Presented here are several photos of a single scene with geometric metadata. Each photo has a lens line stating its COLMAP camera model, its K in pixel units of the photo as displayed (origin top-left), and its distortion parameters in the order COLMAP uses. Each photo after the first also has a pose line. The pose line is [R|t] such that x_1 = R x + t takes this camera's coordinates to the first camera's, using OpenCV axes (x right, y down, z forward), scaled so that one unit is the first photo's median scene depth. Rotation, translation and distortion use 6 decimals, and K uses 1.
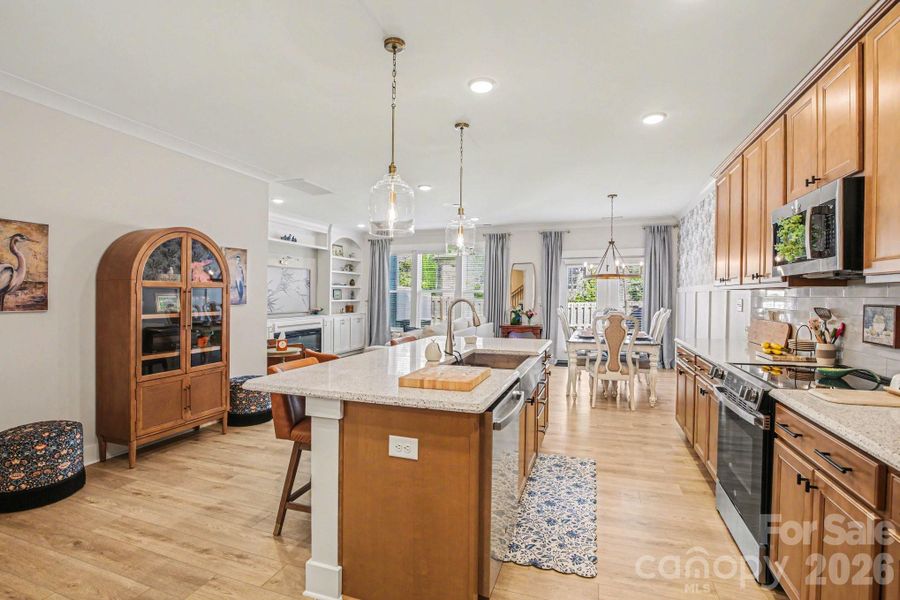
lens RADIAL K [[421.1, 0, 448.5], [0, 421.1, 298.3], [0, 0, 1]] dist [-0.026582, 0.001260]
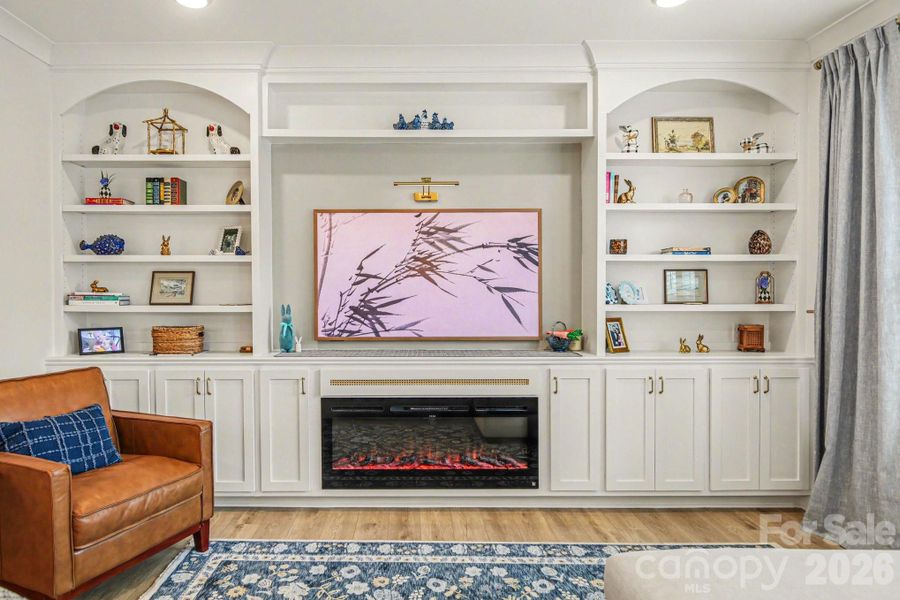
lens RADIAL K [[532.3, 0, 448.4], [0, 532.3, 294.4], [0, 0, 1]] dist [-0.027807, 0.001566]
pose [[0.329059, 0.009126, -0.944265, 0.029577], [-0.004351, 0.999957, 0.008148, -0.005705], [0.944299, 0.001427, 0.329085, 0.725491]]
